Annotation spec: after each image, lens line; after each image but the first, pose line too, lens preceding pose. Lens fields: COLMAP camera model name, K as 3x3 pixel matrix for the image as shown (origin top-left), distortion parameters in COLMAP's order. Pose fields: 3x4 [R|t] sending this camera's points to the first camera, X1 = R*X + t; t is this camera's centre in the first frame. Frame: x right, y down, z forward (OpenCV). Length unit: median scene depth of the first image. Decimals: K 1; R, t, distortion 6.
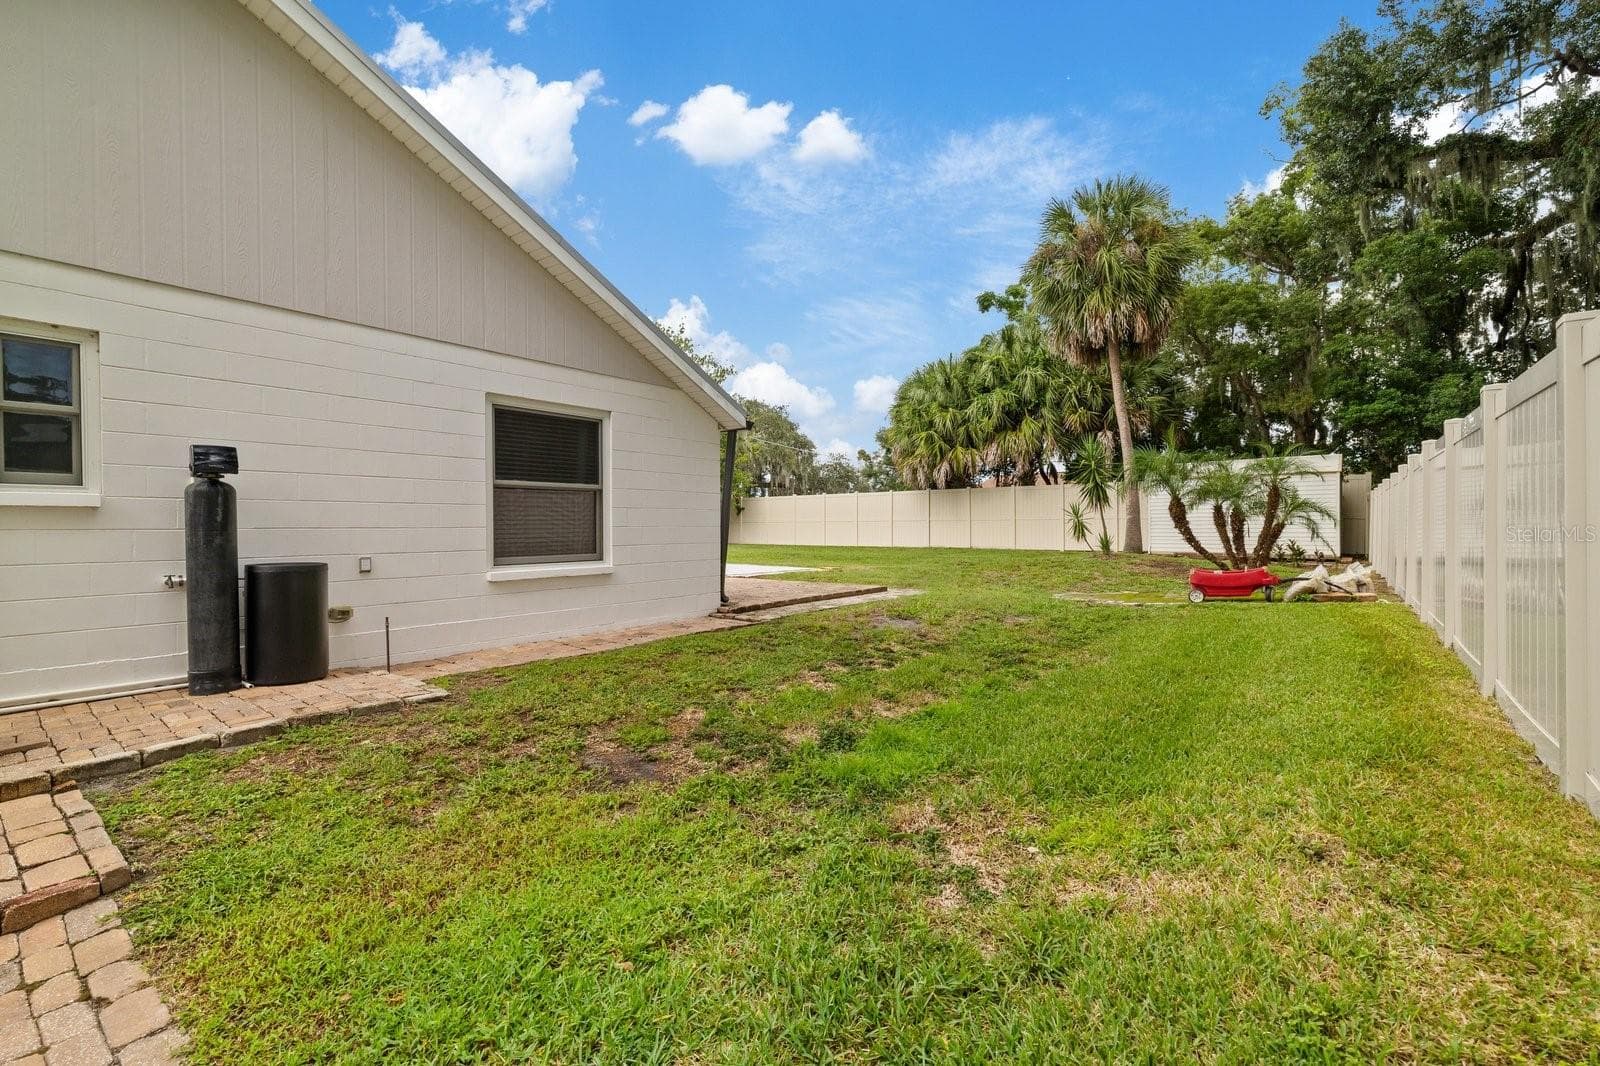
lens RADIAL K [[672.7, 0, 797.2], [0, 672.7, 529.7], [0, 0, 1]] dist [-0.000954, 0.000009]
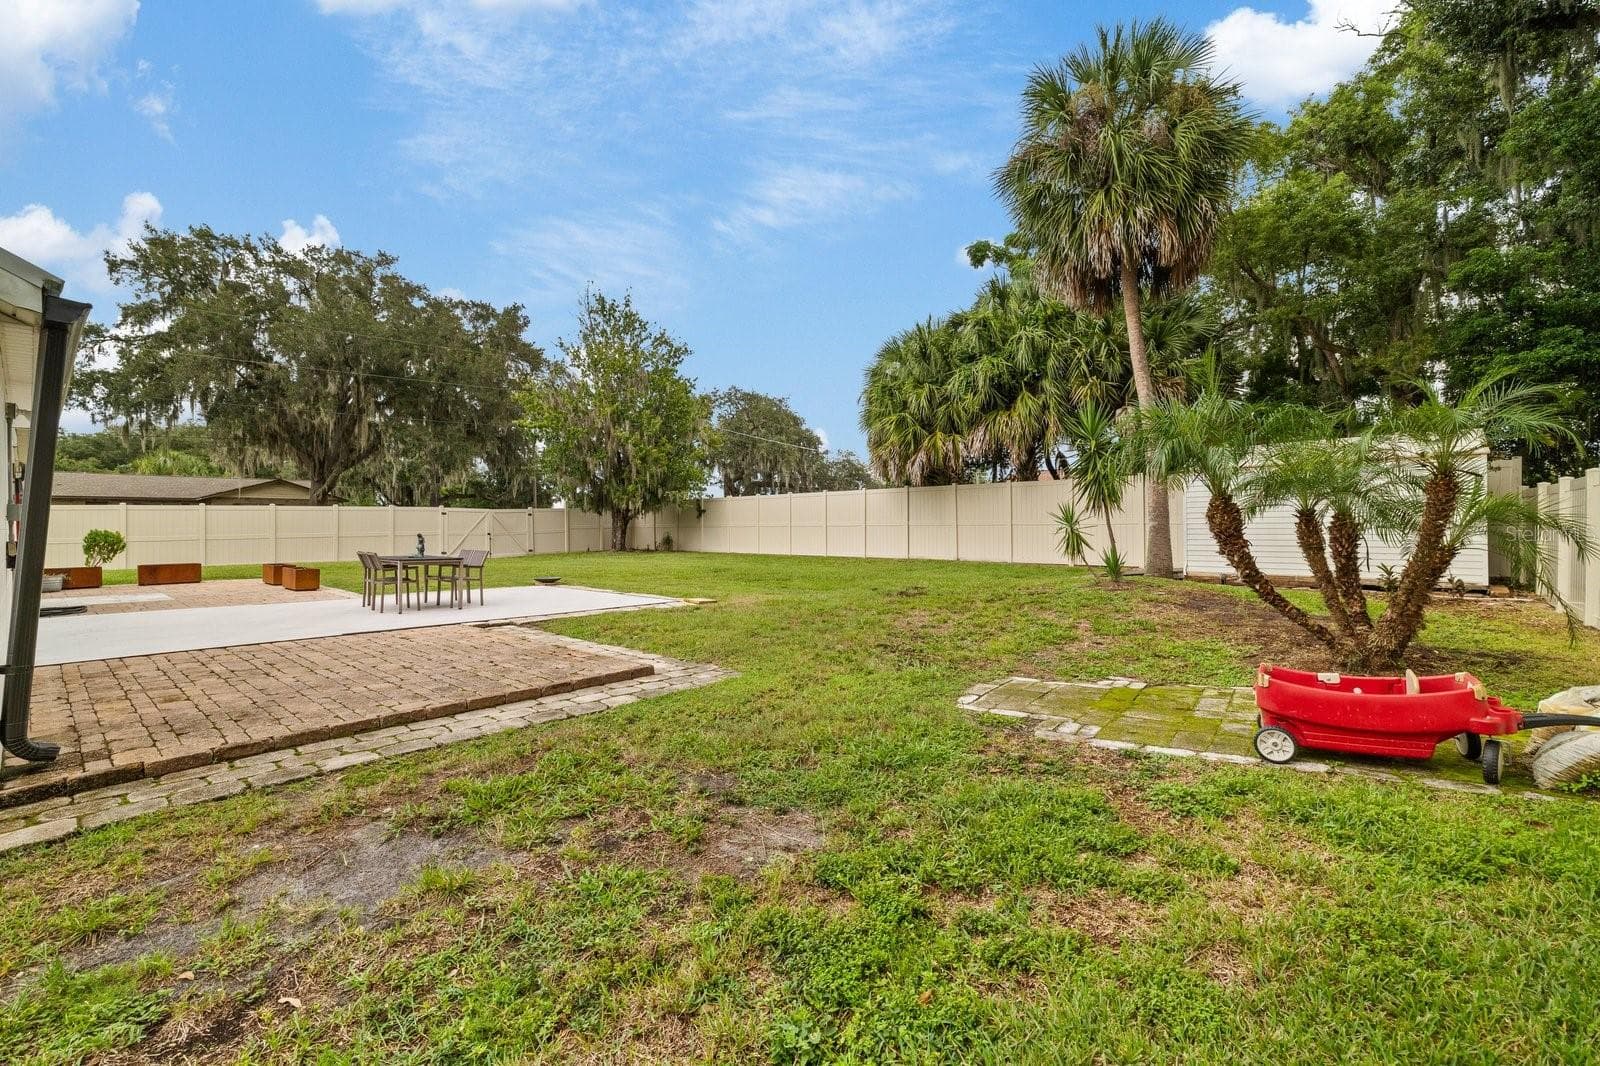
lens RADIAL K [[669.1, 0, 800.7], [0, 669.1, 524.4], [0, 0, 1]] dist [0.003561, 0.000497]
pose [[0.998640, -0.003328, -0.052029, 0.126588], [0.002888, 0.999959, -0.008536, -0.009963], [0.052055, 0.008374, 0.998609, 0.222444]]
